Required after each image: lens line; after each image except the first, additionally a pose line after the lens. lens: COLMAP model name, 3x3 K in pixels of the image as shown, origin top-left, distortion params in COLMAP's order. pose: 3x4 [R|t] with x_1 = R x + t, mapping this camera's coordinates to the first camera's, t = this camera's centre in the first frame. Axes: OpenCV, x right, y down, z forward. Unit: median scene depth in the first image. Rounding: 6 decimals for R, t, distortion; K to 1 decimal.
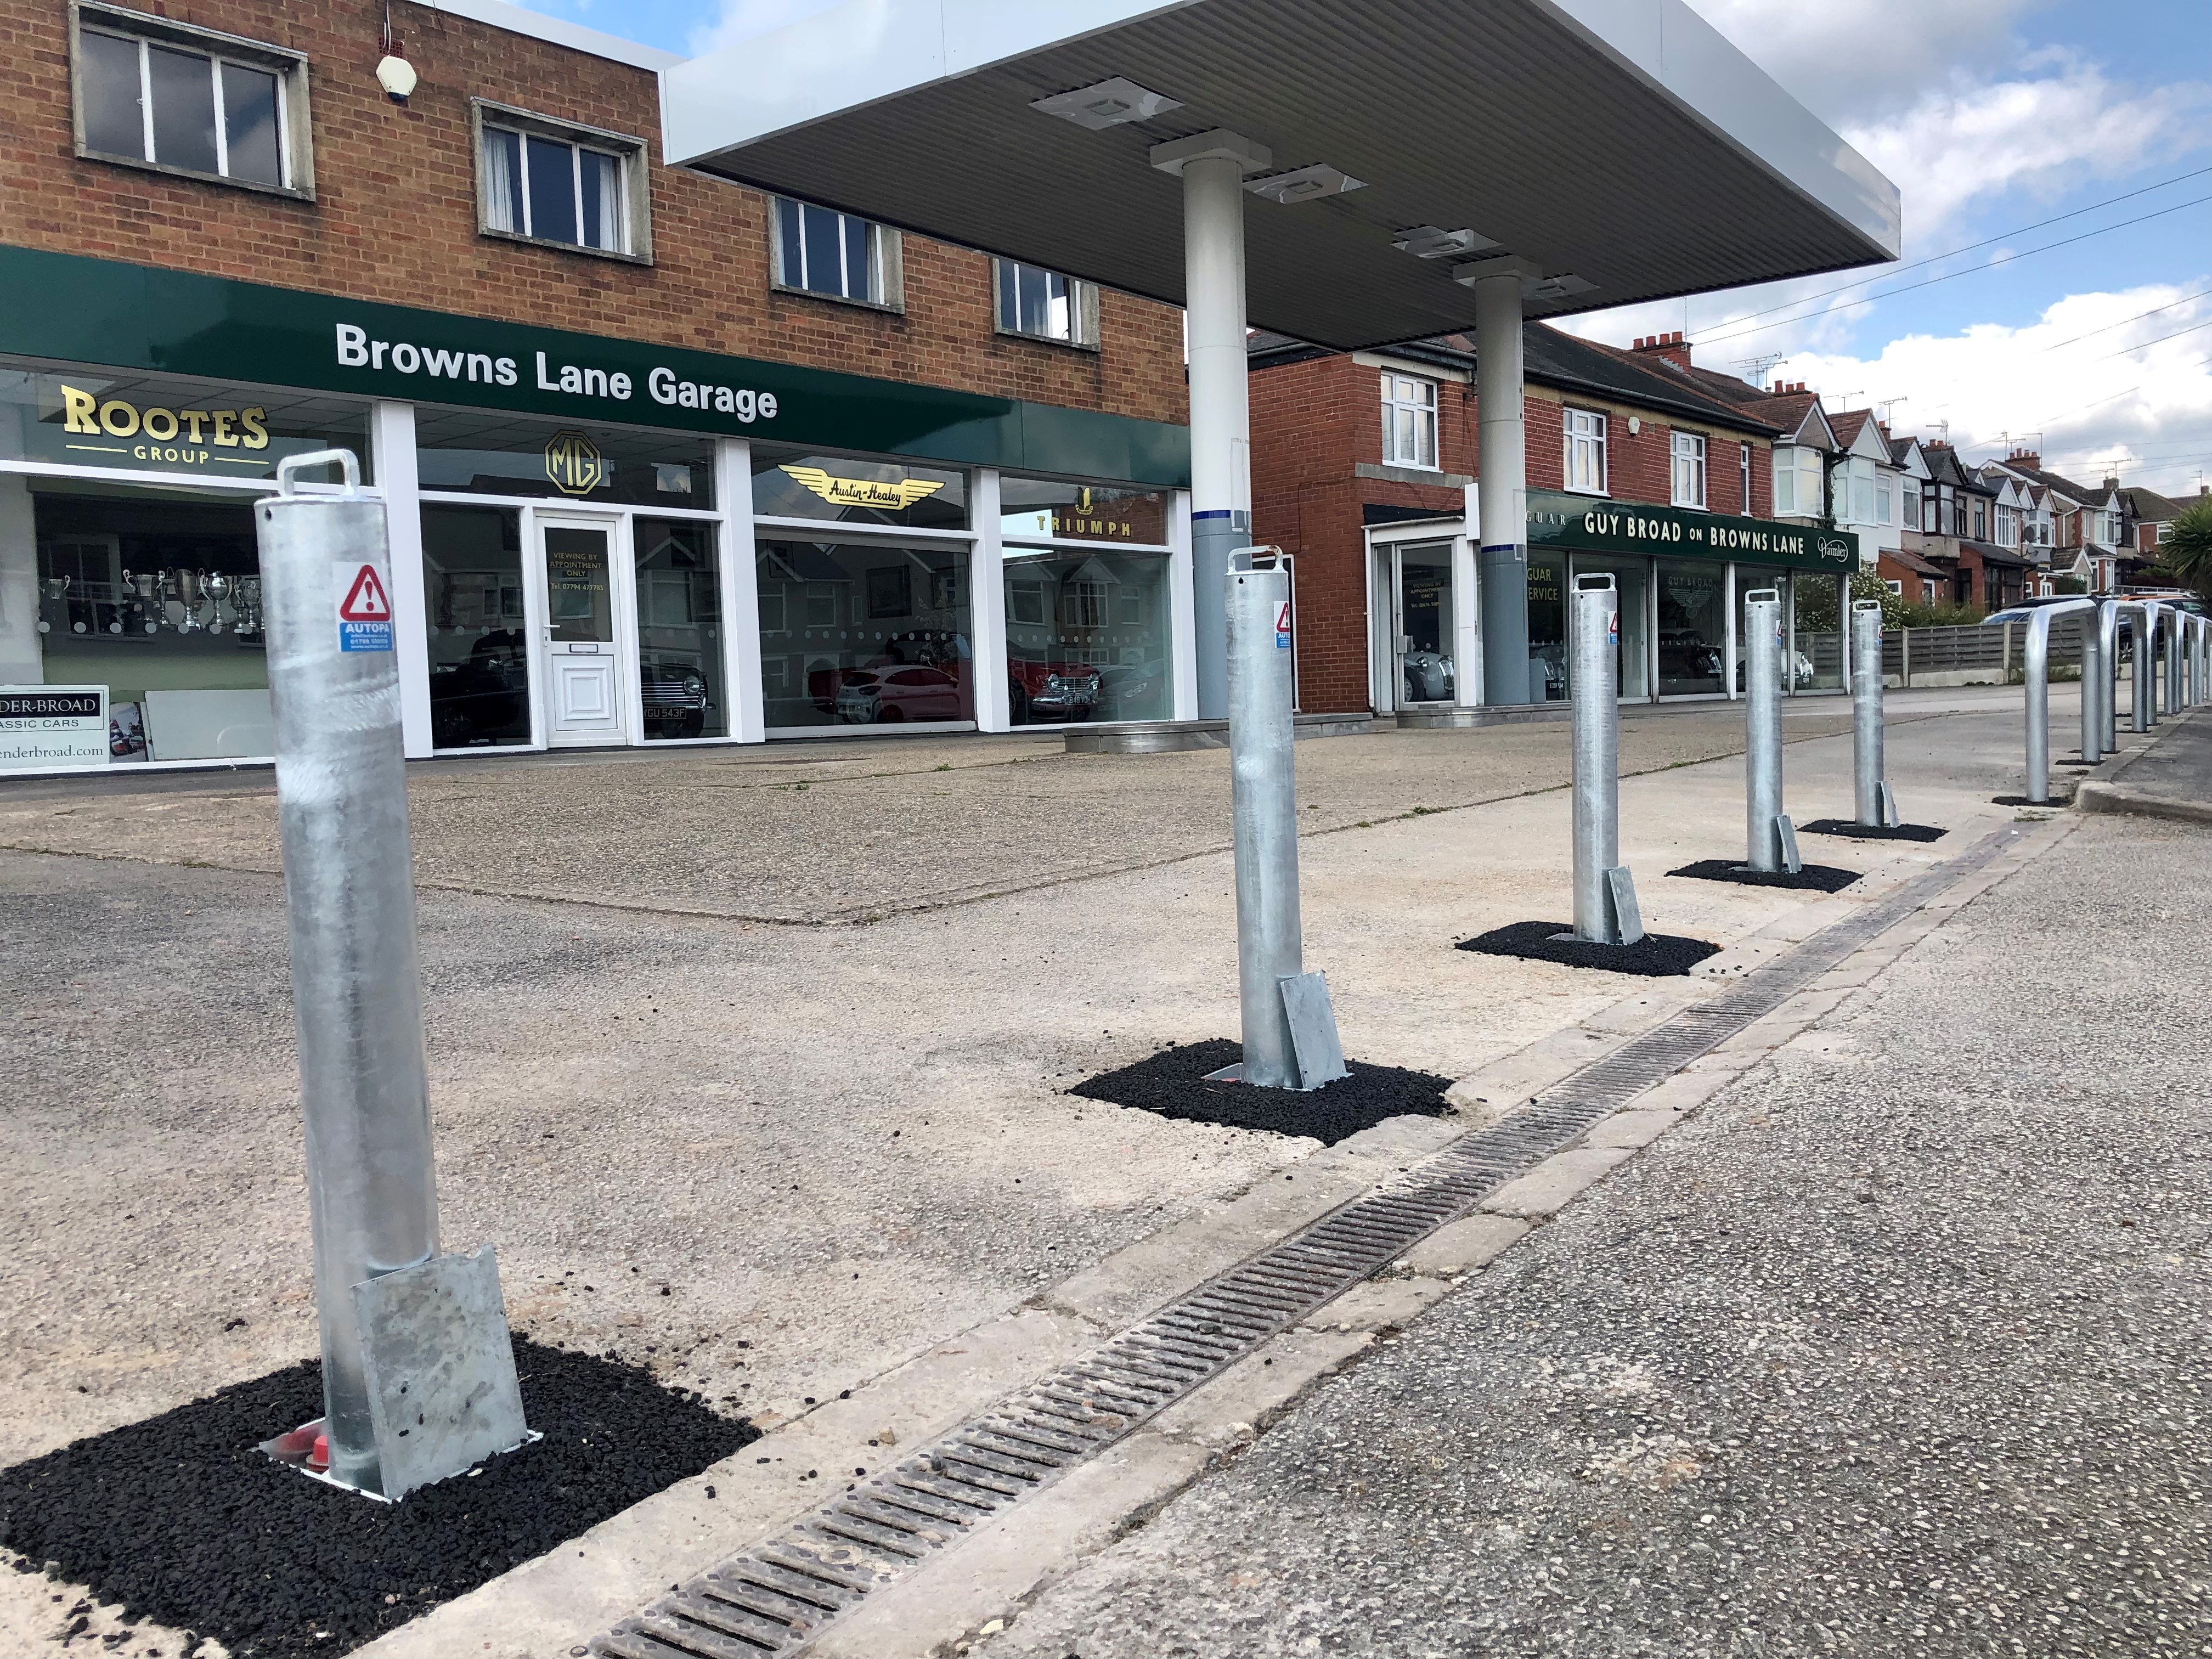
lens RADIAL K [[1802.6, 0, 1092.9], [0, 1802.6, 826.0], [0, 0, 1]] dist [0.026123, -0.022688]
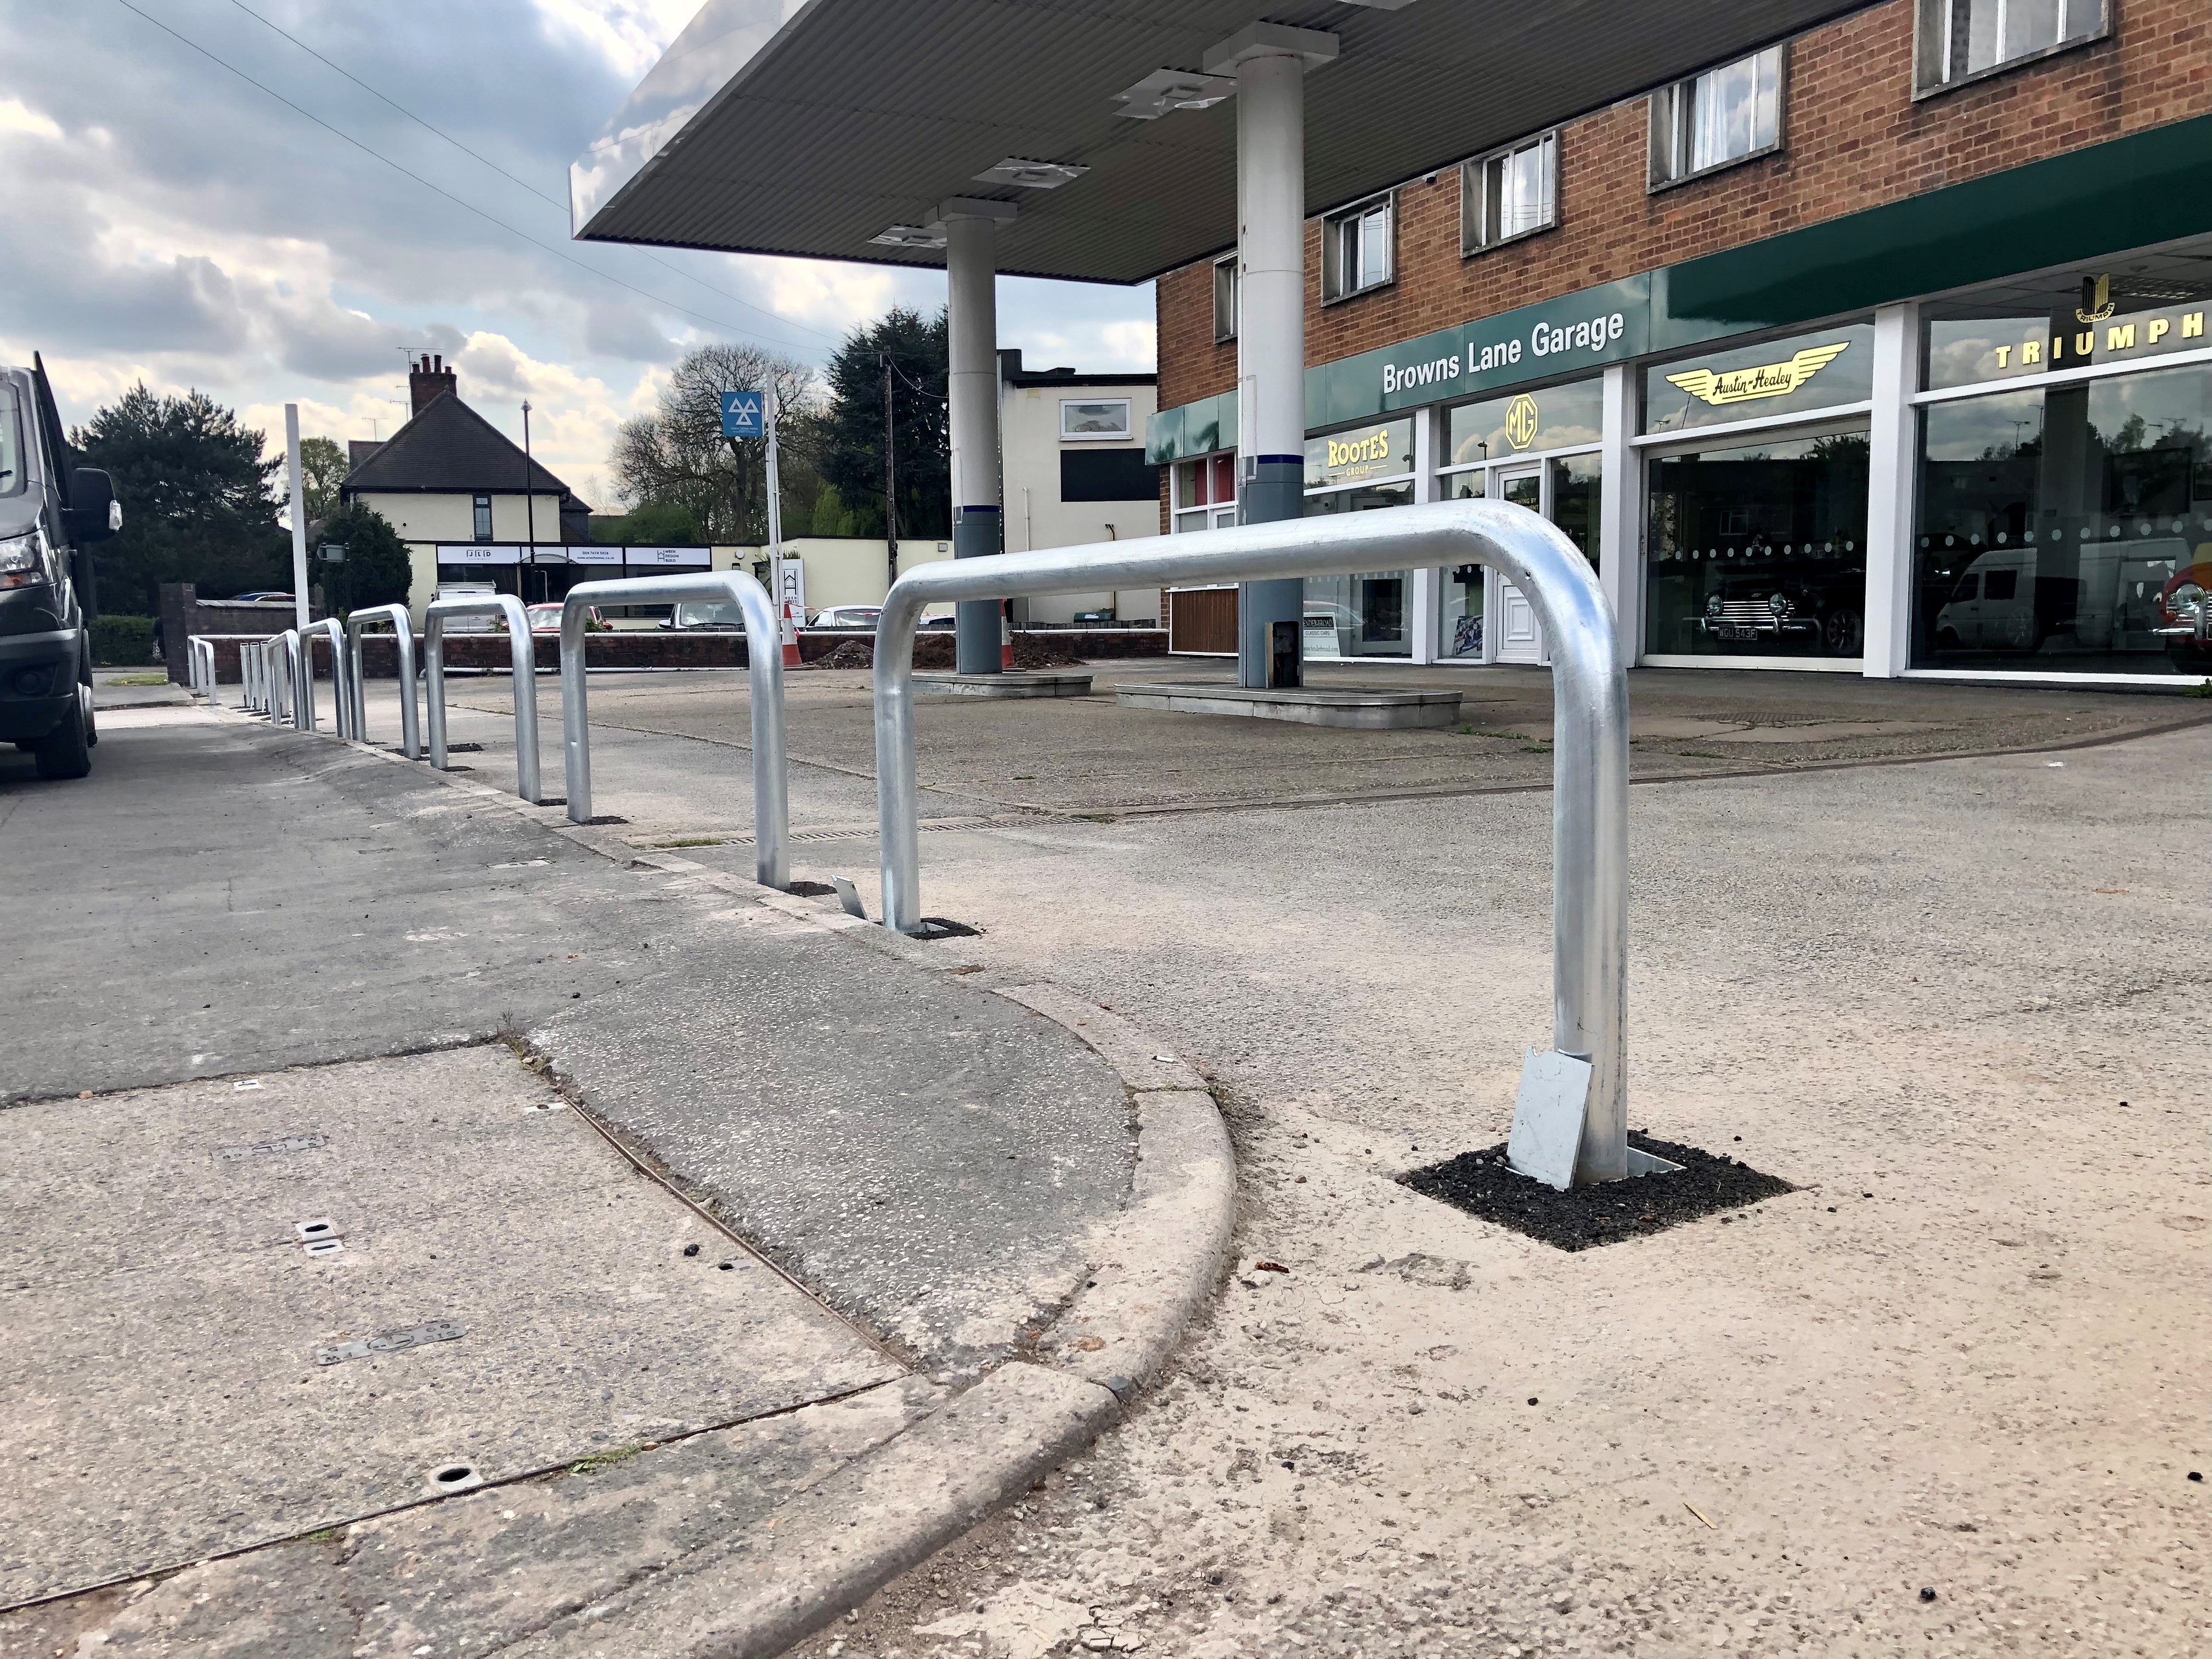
lens RADIAL K [[1802.6, 0, 1097.8], [0, 1802.6, 817.0], [0, 0, 1]] dist [0.026123, -0.022688]
pose [[-0.440274, 0.135698, -0.887550, 0.908353], [-0.026716, 0.986096, 0.164017, -0.132139], [0.897466, 0.095925, -0.430527, 1.277375]]
